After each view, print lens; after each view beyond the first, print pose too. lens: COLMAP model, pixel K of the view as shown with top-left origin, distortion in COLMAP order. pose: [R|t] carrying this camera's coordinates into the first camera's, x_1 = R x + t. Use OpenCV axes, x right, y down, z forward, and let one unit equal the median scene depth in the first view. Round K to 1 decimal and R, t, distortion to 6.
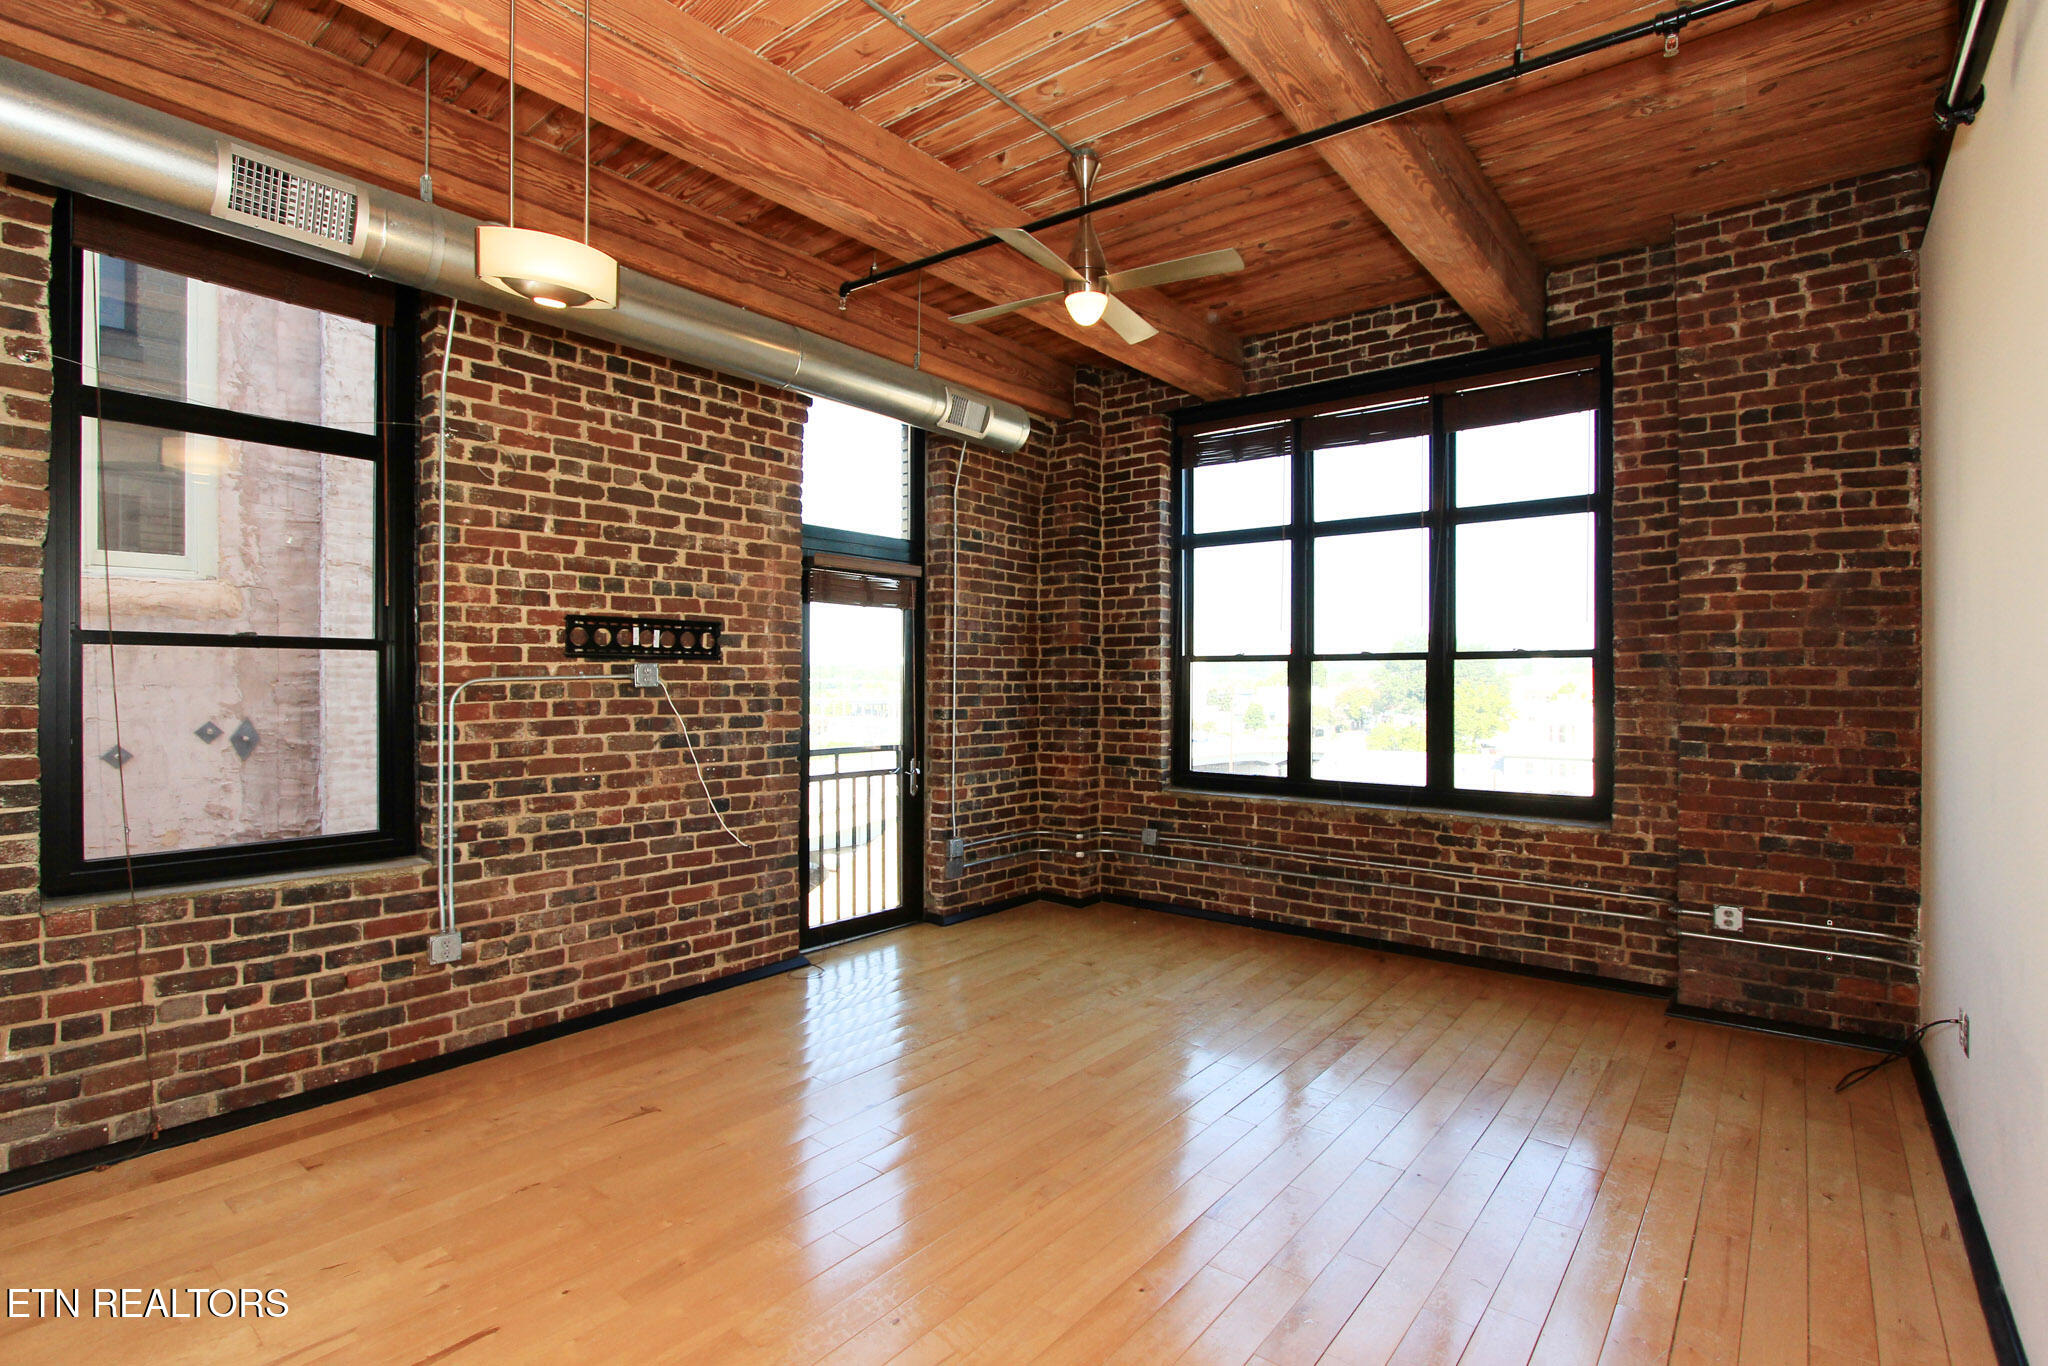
lens RADIAL K [[982.0, 0, 1023.0], [0, 982.0, 679.2], [0, 0, 1]] dist [-0.009180, -0.001968]
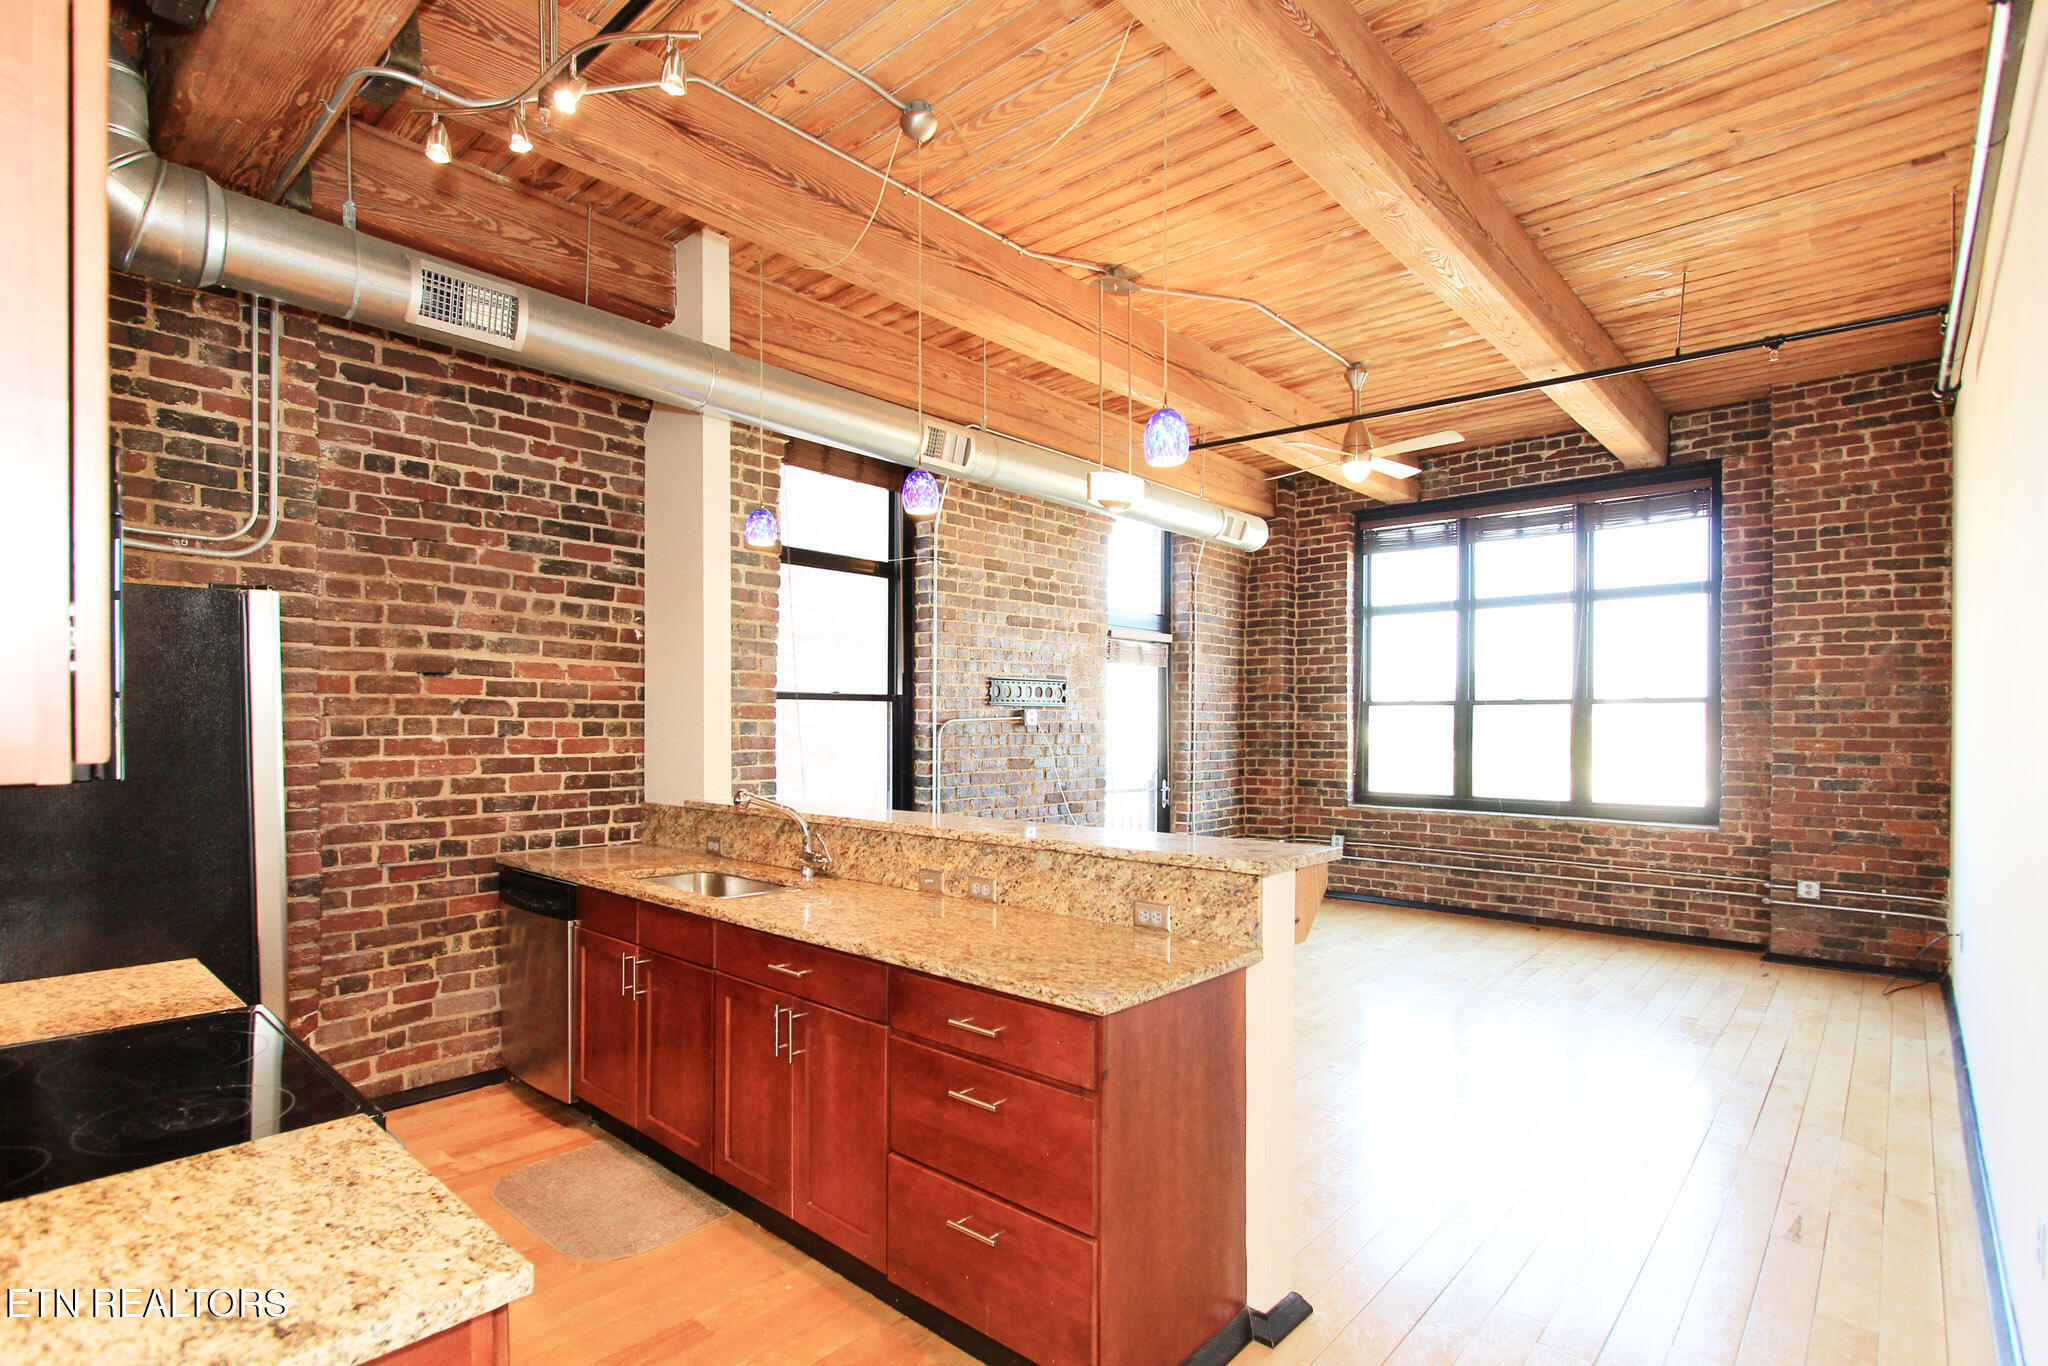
lens RADIAL K [[982.0, 0, 1002.1], [0, 982.0, 729.0], [0, 0, 1]] dist [-0.009180, -0.001968]
pose [[0.997463, -0.000958, -0.071182, -0.326141], [0.001654, 0.999951, 0.009712, -0.001289], [0.071169, -0.009805, 0.997416, -0.466140]]
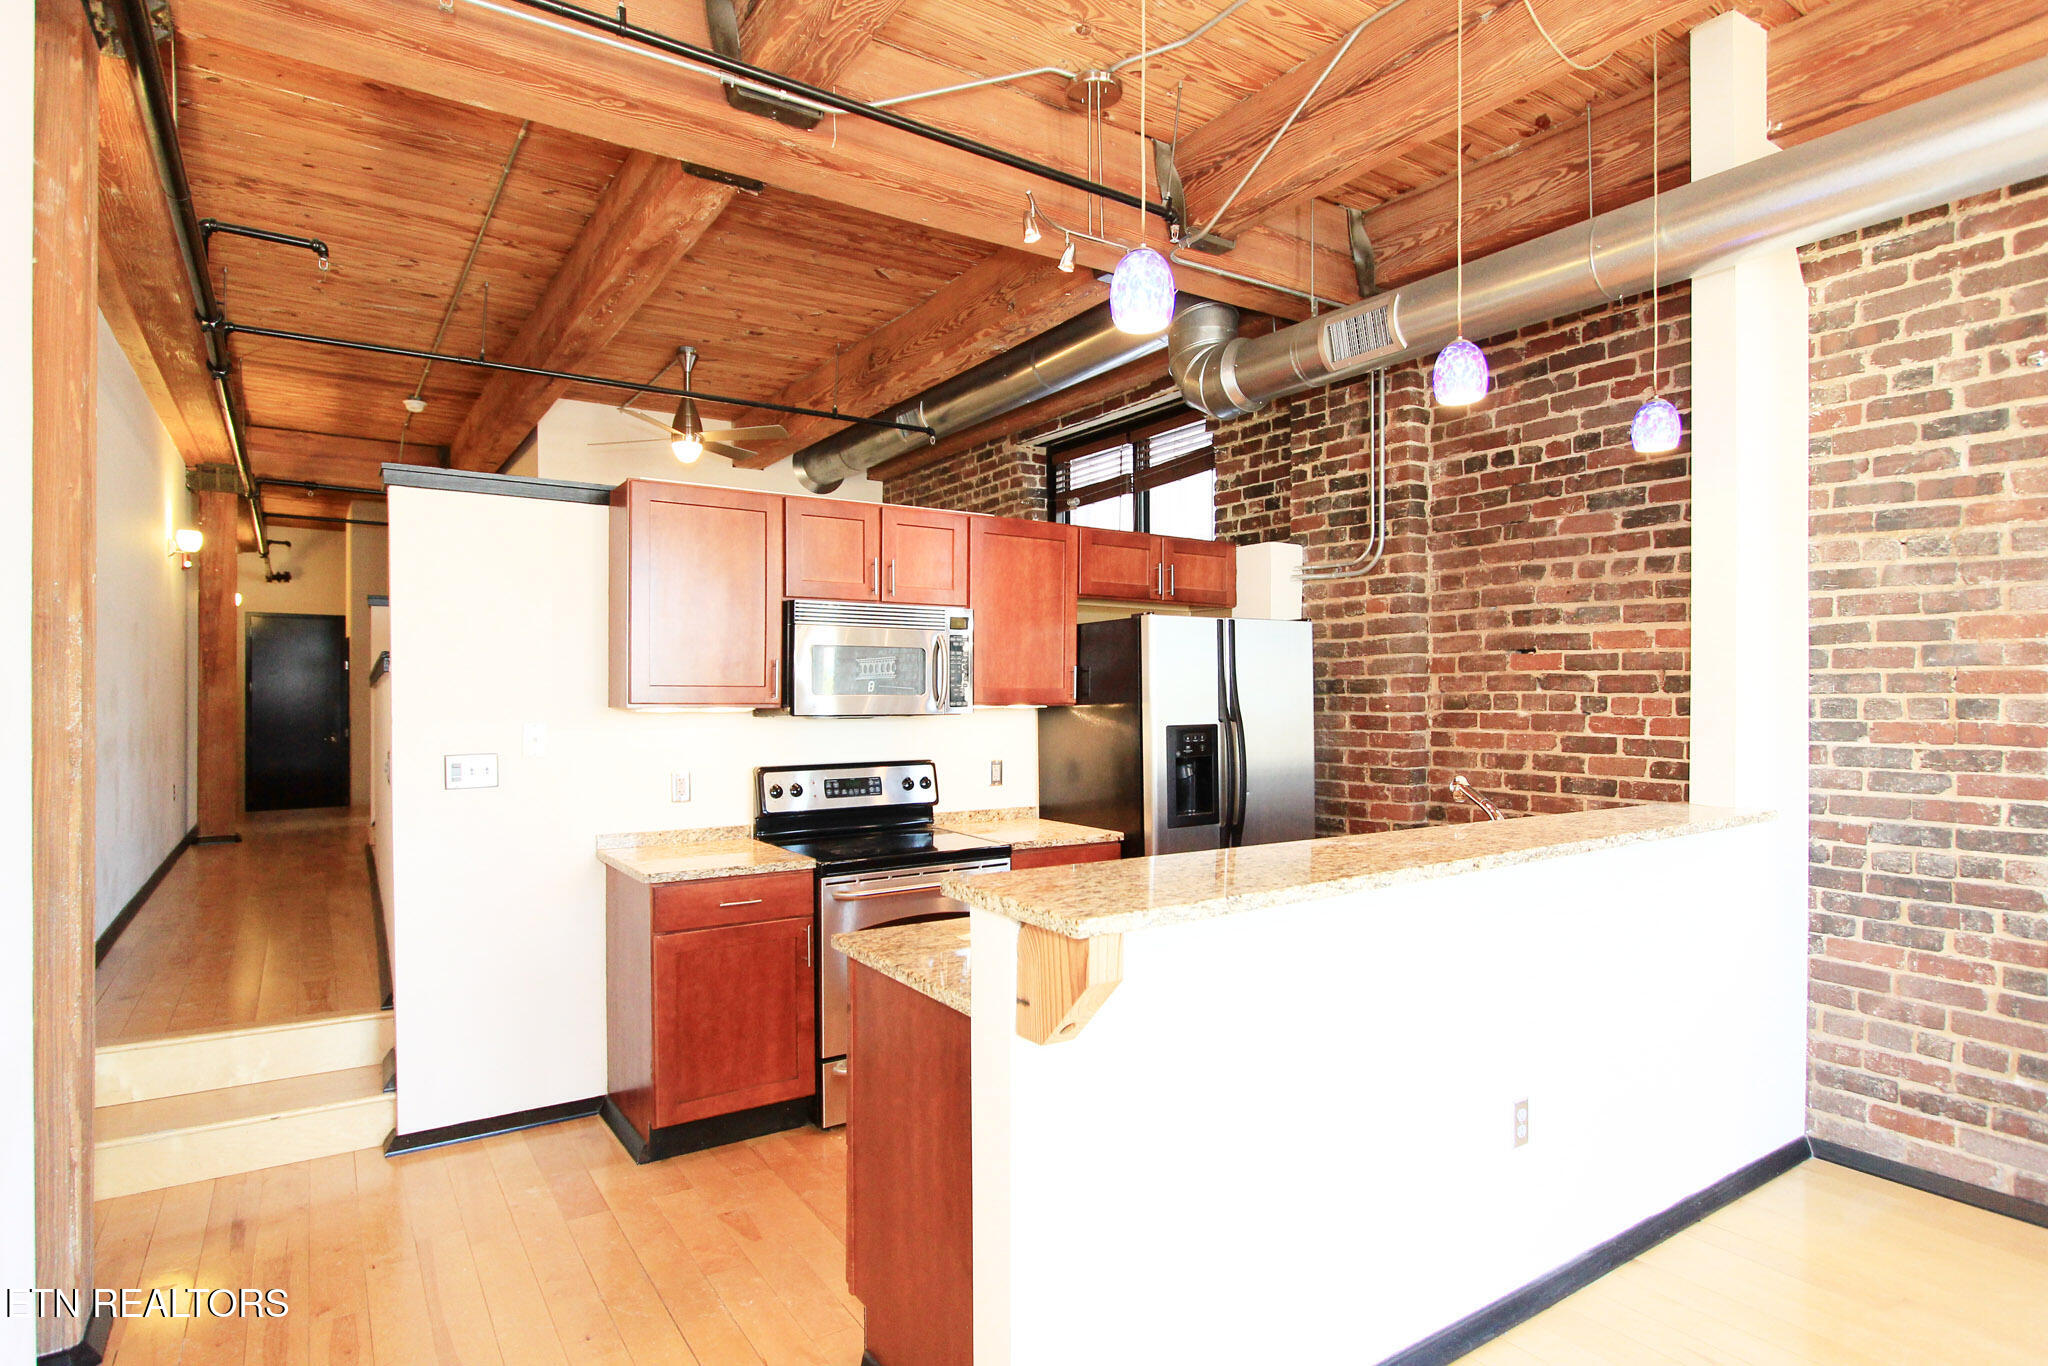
lens RADIAL K [[1098.9, 0, 1029.5], [0, 1098.9, 695.5], [0, 0, 1]] dist [-0.015851, 0.002843]
pose [[-0.305128, -0.004735, -0.952300, 0.181076], [-0.000984, 0.999989, -0.004657, 0.003142], [0.952311, -0.000484, -0.305129, 0.221220]]
